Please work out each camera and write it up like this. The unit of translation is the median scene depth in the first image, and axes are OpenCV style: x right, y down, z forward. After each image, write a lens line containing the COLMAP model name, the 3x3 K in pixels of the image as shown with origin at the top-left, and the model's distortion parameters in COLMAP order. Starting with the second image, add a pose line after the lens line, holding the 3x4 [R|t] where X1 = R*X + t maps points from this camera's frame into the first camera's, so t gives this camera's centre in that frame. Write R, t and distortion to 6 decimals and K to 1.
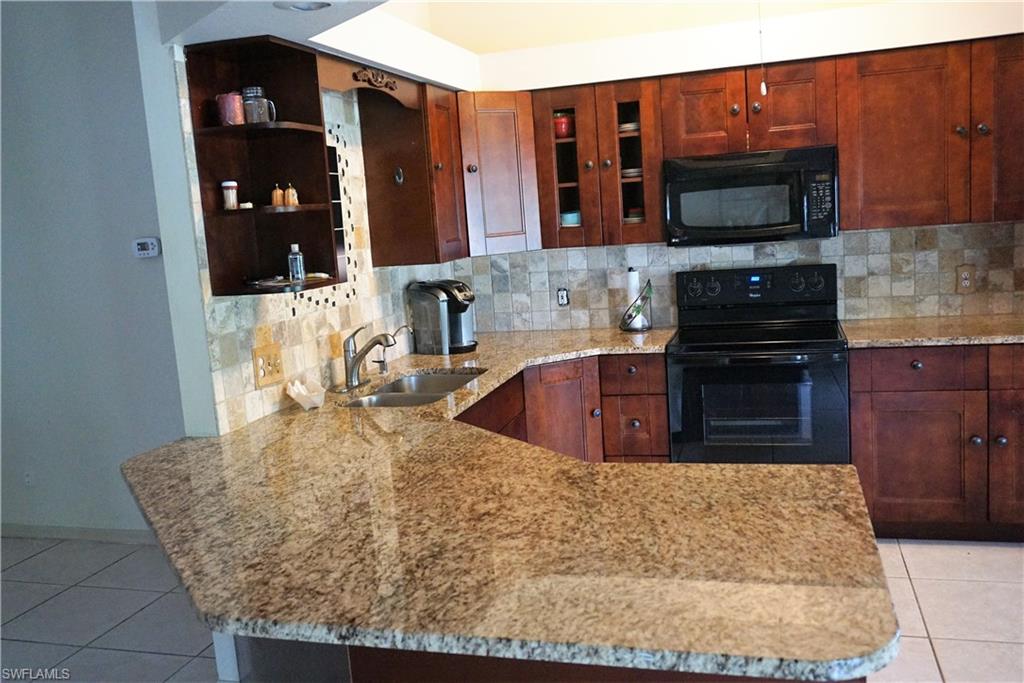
lens RADIAL K [[900.7, 0, 508.4], [0, 900.7, 342.2], [0, 0, 1]] dist [-0.014686, 0.019286]
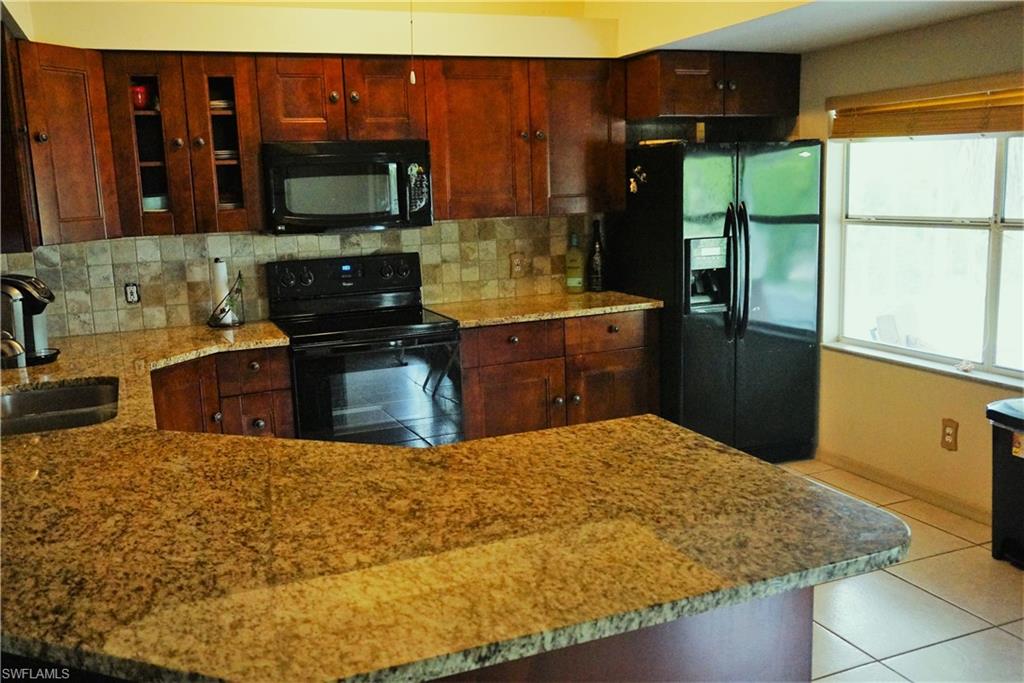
lens RADIAL K [[900.7, 0, 509.4], [0, 900.7, 337.8], [0, 0, 1]] dist [-0.014686, 0.019286]
pose [[0.774843, -0.061970, 0.629109, -0.258392], [0.068019, 0.997579, 0.014490, 0.006286], [-0.628484, 0.031564, 0.777182, 0.121090]]
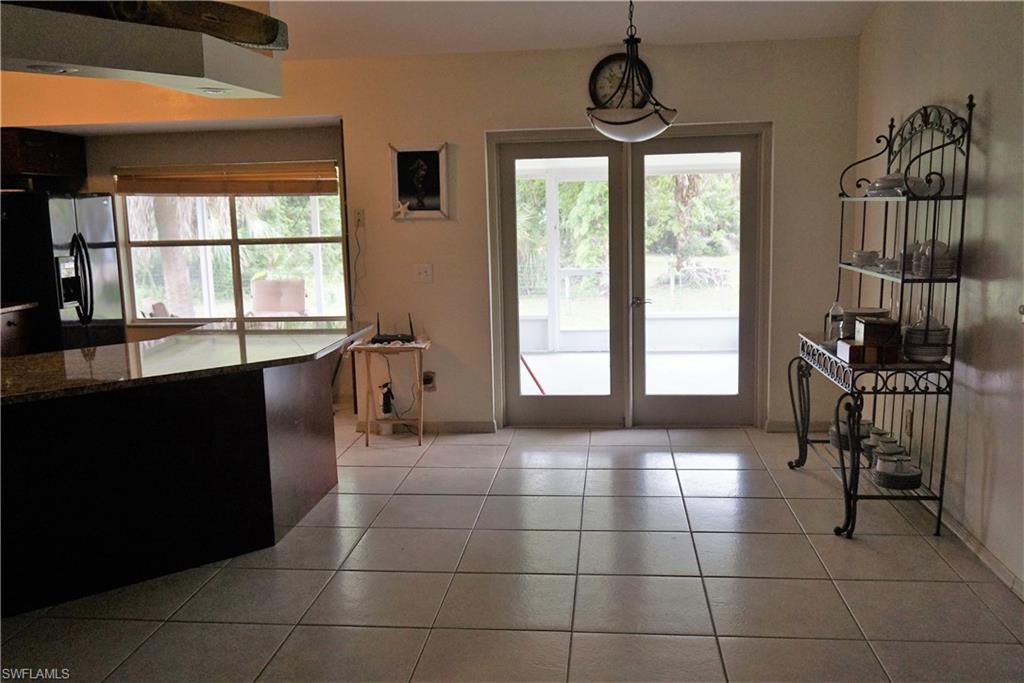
lens RADIAL K [[900.7, 0, 511.9], [0, 900.7, 344.0], [0, 0, 1]] dist [-0.014686, 0.019286]
pose [[-0.199778, -0.067561, 0.977509, -0.669256], [0.173782, 0.979361, 0.103205, 0.024473], [-0.964307, 0.190492, -0.183914, 0.236226]]
